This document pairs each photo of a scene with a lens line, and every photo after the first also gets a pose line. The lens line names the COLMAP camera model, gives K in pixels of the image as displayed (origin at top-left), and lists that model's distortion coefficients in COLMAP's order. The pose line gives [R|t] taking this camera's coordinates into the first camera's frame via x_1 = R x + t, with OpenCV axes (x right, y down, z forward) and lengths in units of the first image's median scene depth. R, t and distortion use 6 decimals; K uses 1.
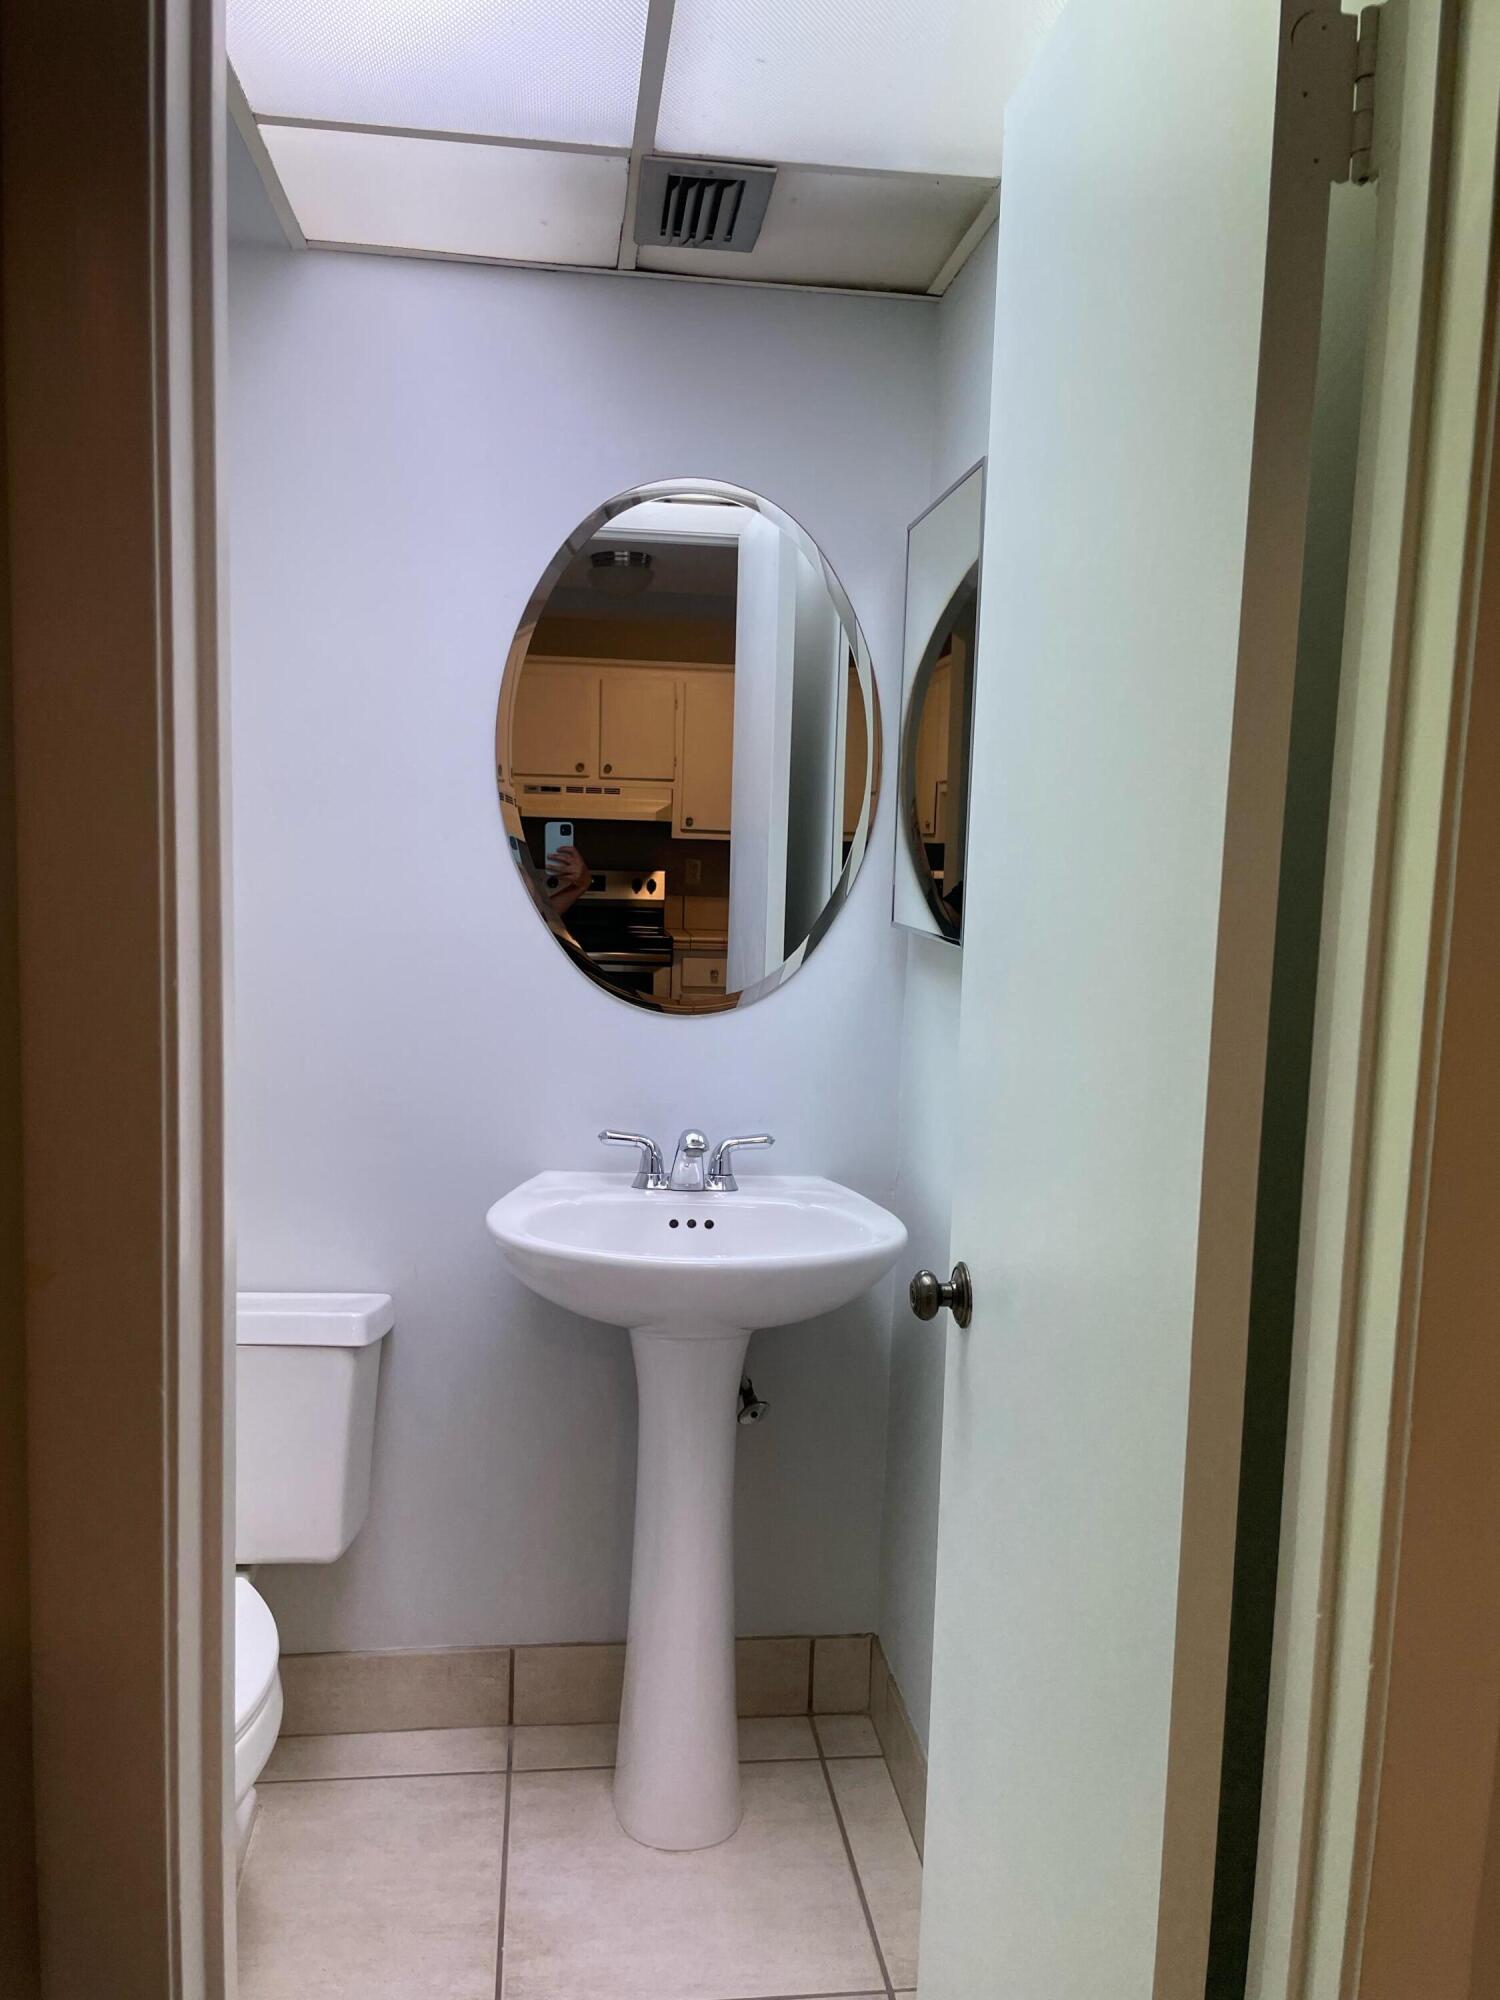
lens RADIAL K [[1519.9, 0, 745.3], [0, 1519.9, 1004.8], [0, 0, 1]] dist [0.078693, -0.106957]
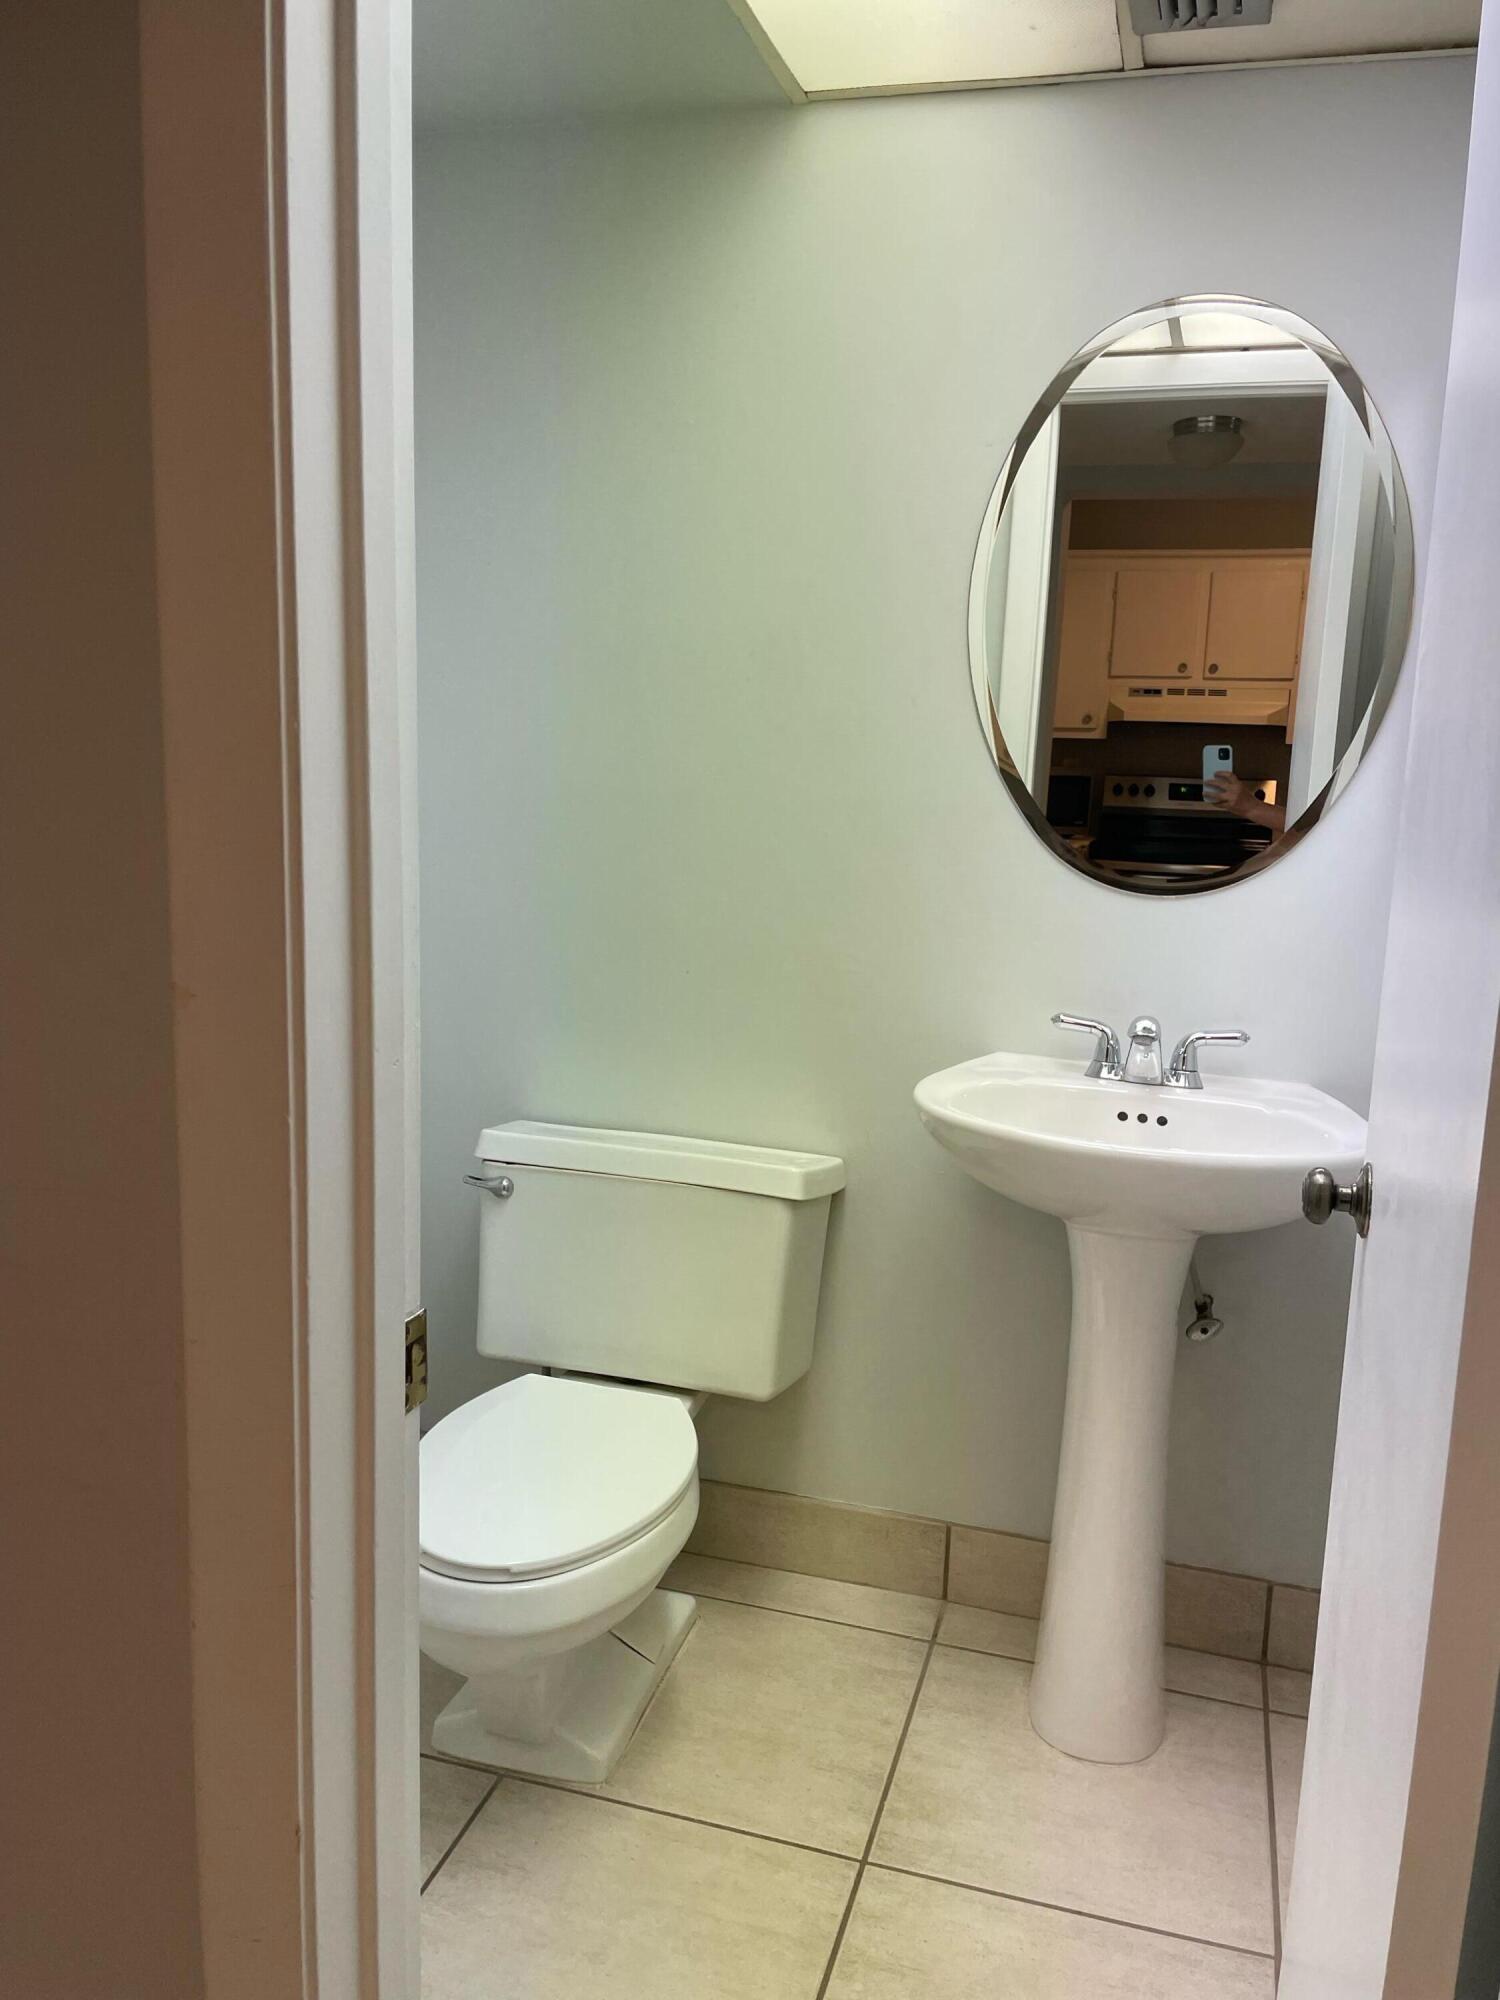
lens RADIAL K [[1519.9, 0, 745.3], [0, 1519.9, 1004.8], [0, 0, 1]] dist [0.078693, -0.106957]
pose [[0.918626, 0.067686, -0.389288, 0.099080], [-0.047709, 0.997011, 0.060770, 0.029018], [0.392238, -0.037252, 0.919109, 0.047416]]
